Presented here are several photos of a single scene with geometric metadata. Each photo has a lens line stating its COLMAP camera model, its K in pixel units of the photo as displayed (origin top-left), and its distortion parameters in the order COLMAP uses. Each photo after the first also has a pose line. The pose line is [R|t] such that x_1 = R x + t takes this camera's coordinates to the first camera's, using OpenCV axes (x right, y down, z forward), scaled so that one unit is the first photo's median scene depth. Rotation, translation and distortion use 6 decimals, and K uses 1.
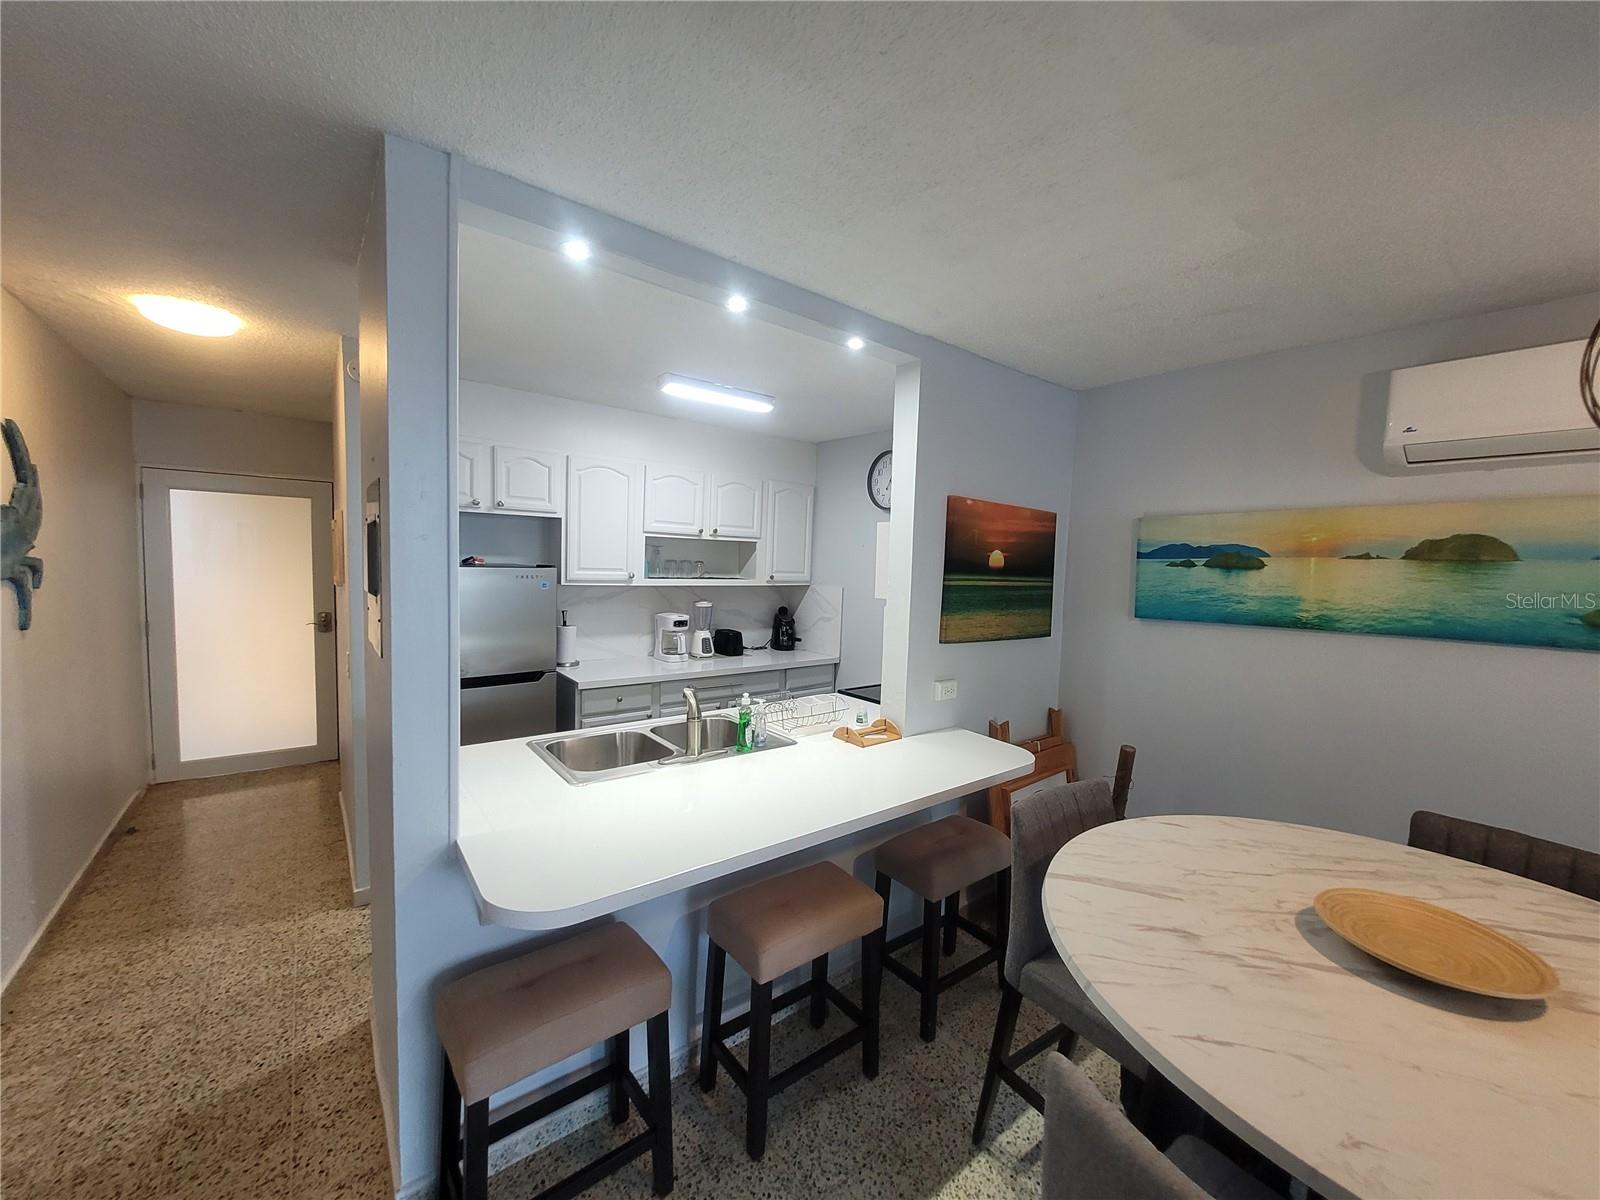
lens RADIAL K [[623.0, 0, 807.2], [0, 623.0, 603.6], [0, 0, 1]] dist [-0.001020, 0.000497]
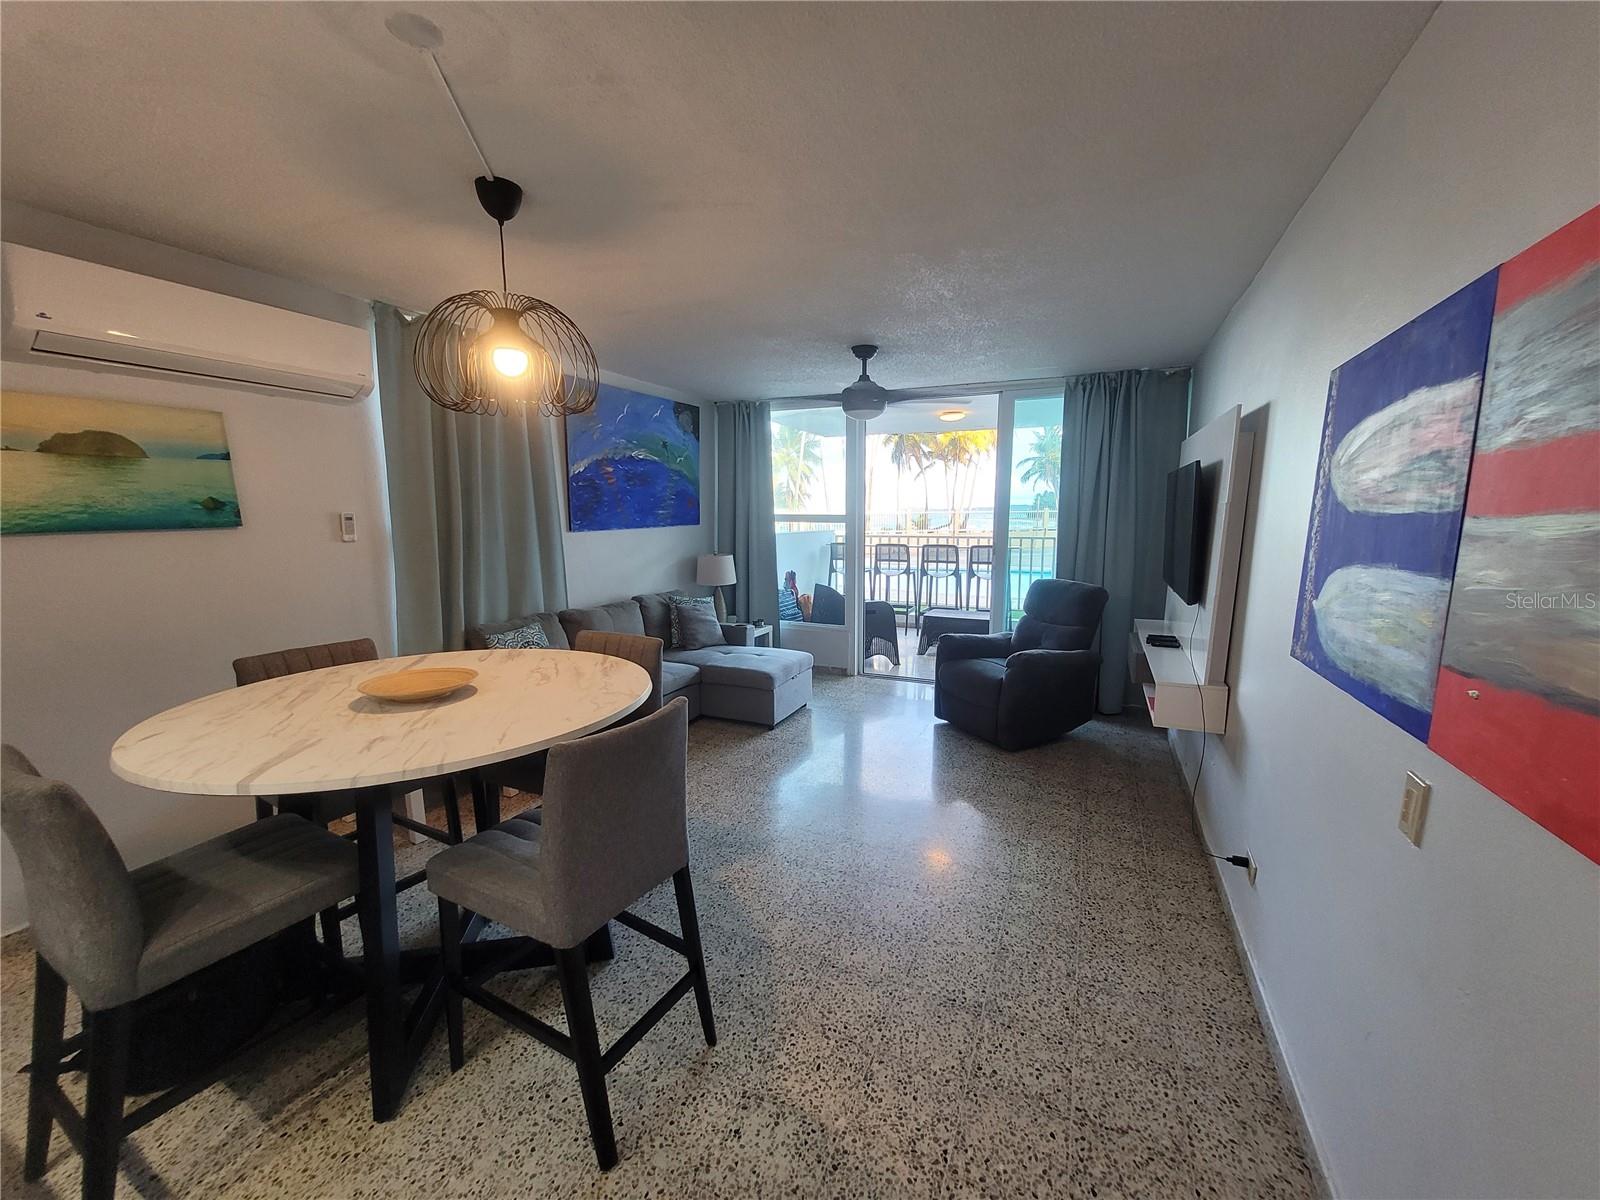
lens RADIAL K [[623.0, 0, 807.0], [0, 623.0, 610.5], [0, 0, 1]] dist [-0.001020, 0.000497]
pose [[-0.454099, -0.170717, 0.874442, -0.408534], [0.046935, 0.975524, 0.214825, 0.015050], [-0.889714, 0.138593, -0.434972, 0.338572]]
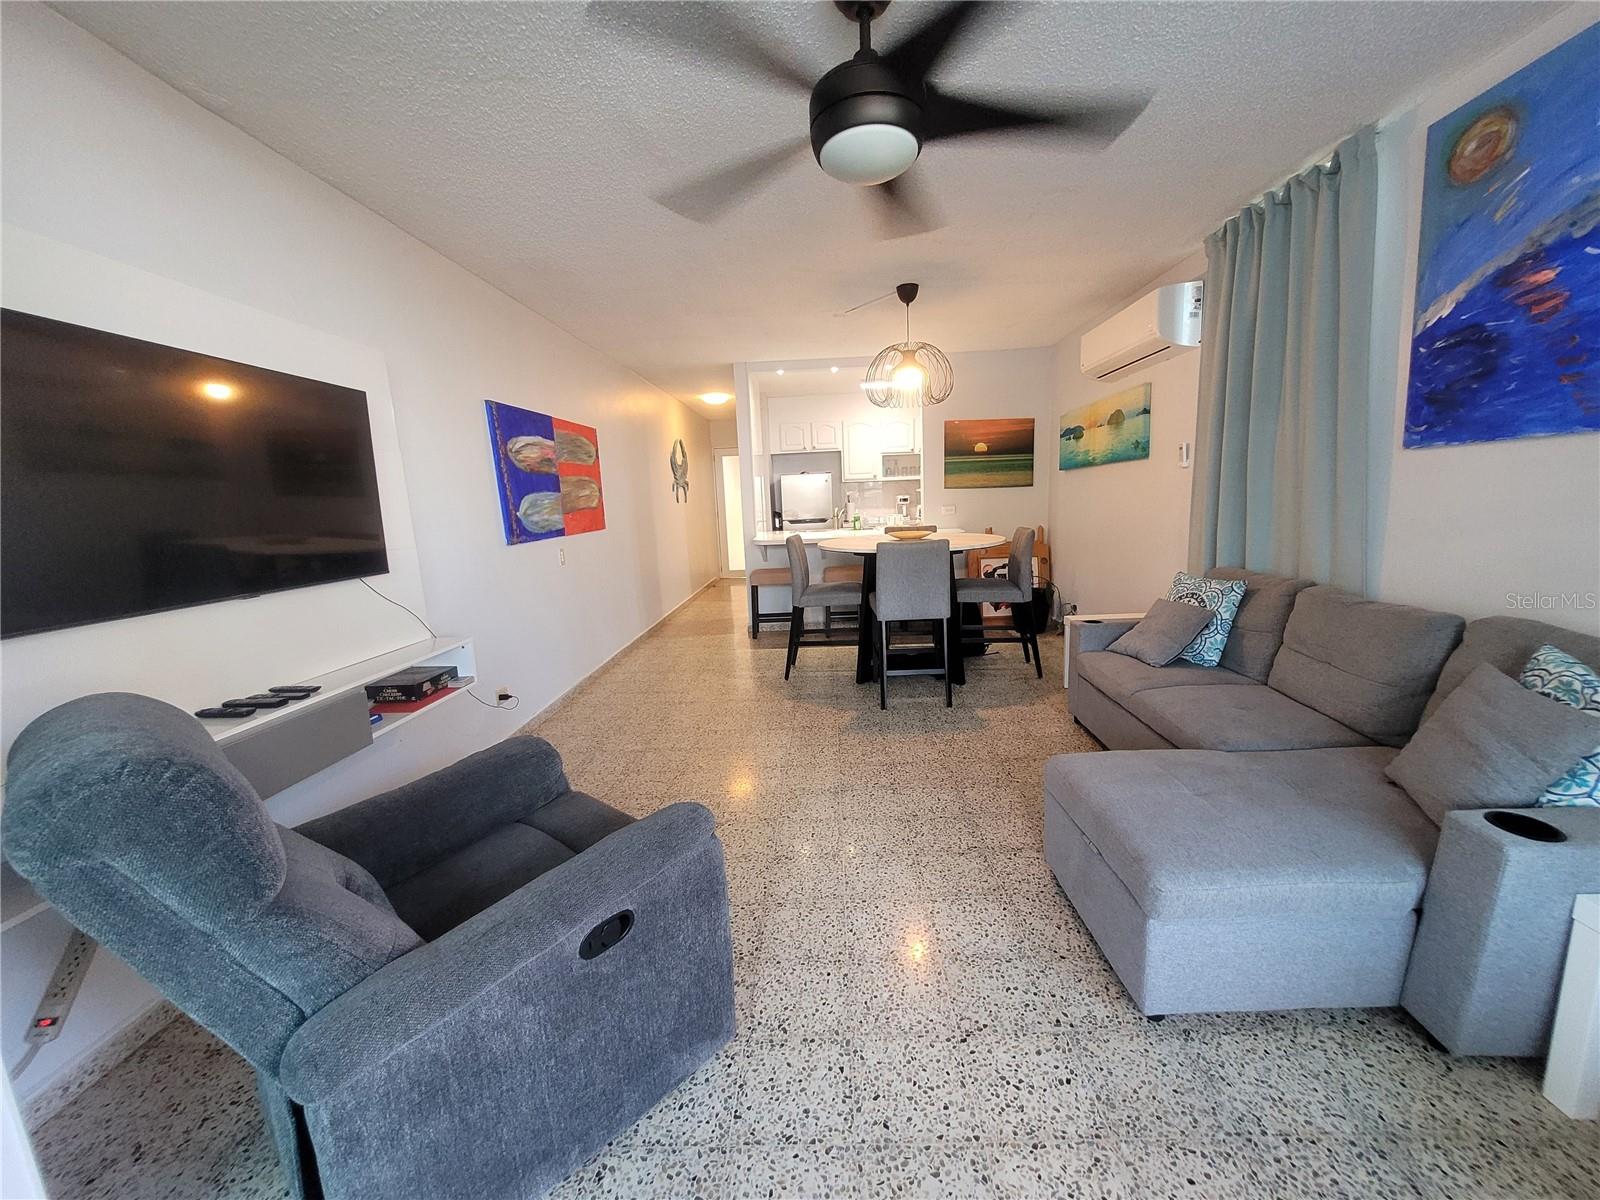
lens RADIAL K [[623.0, 0, 800.9], [0, 623.0, 601.9], [0, 0, 1]] dist [-0.001020, 0.000497]
pose [[0.753297, 0.046393, -0.656042, 1.354585], [0.021756, 0.995205, 0.095359, 0.251991], [0.657320, -0.086106, 0.748676, -1.083651]]
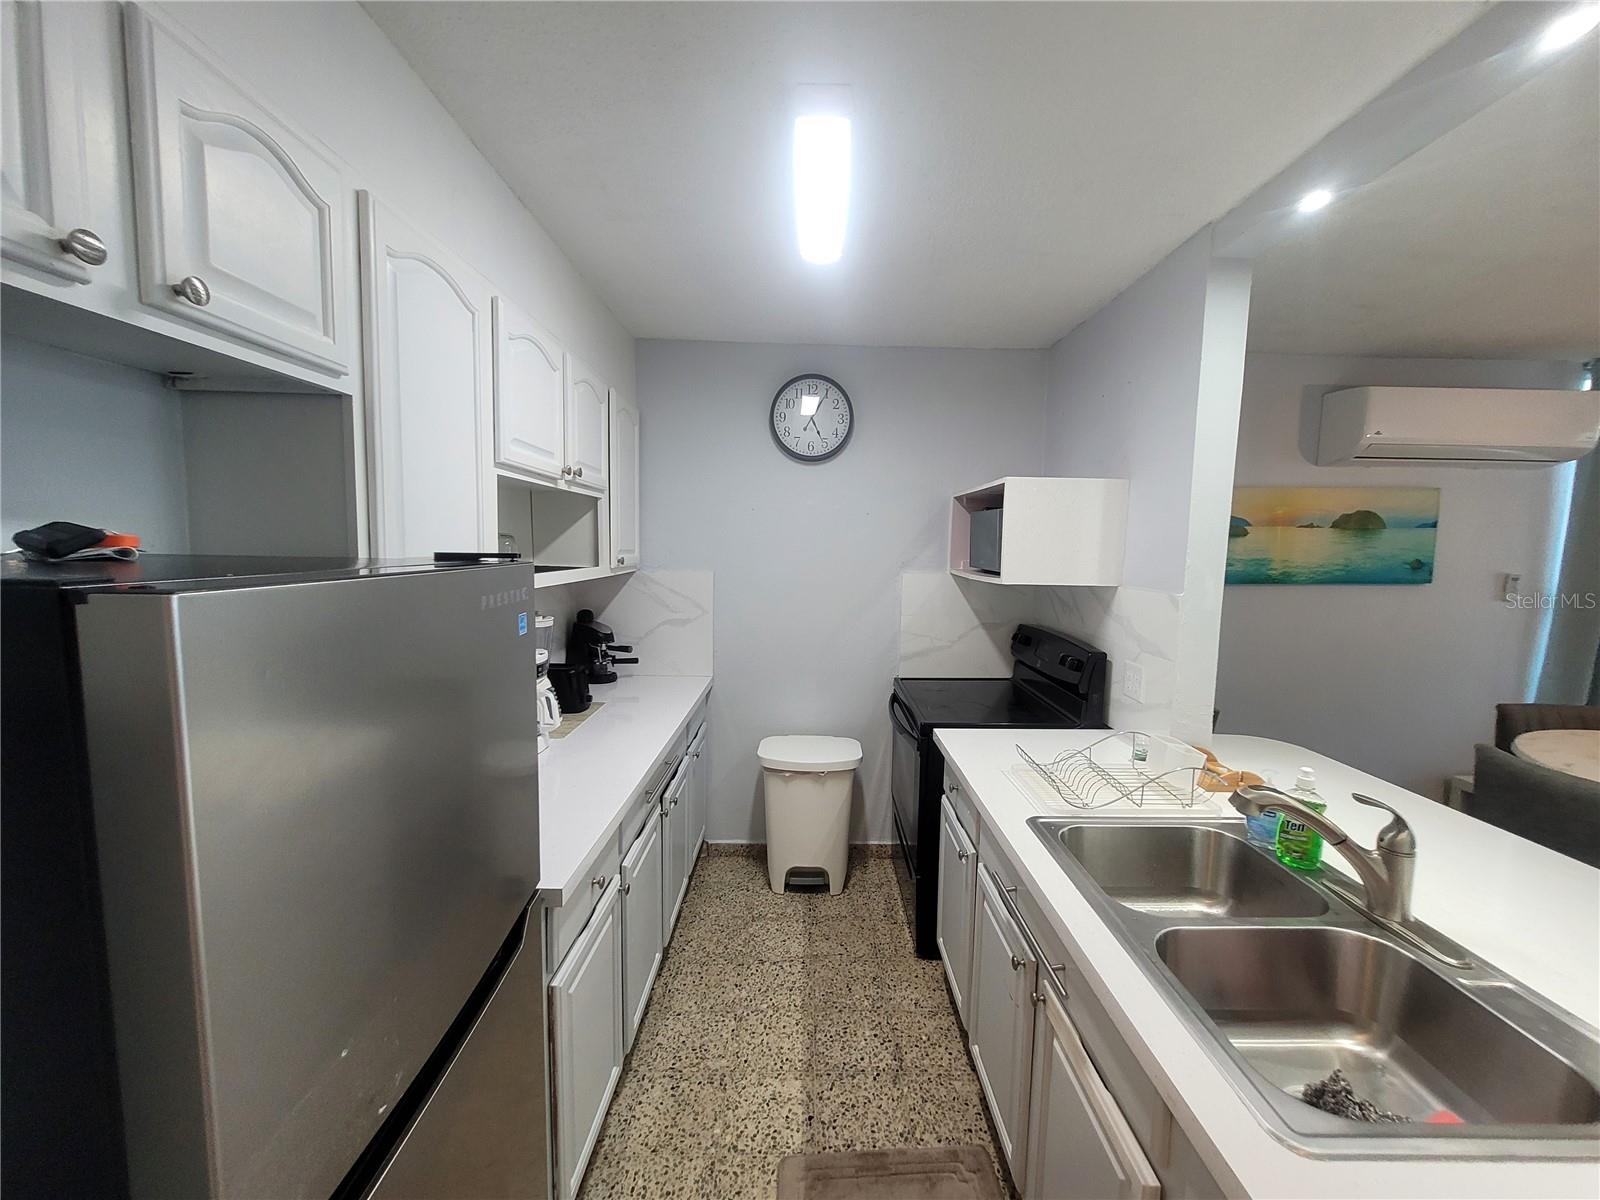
lens RADIAL K [[623.0, 0, 811.2], [0, 623.0, 593.4], [0, 0, 1]] dist [-0.001020, 0.000497]
pose [[0.608715, -0.087759, 0.788521, -0.719152], [0.057656, 0.996129, 0.066356, -0.072966], [-0.791291, 0.005071, 0.611418, 0.921431]]
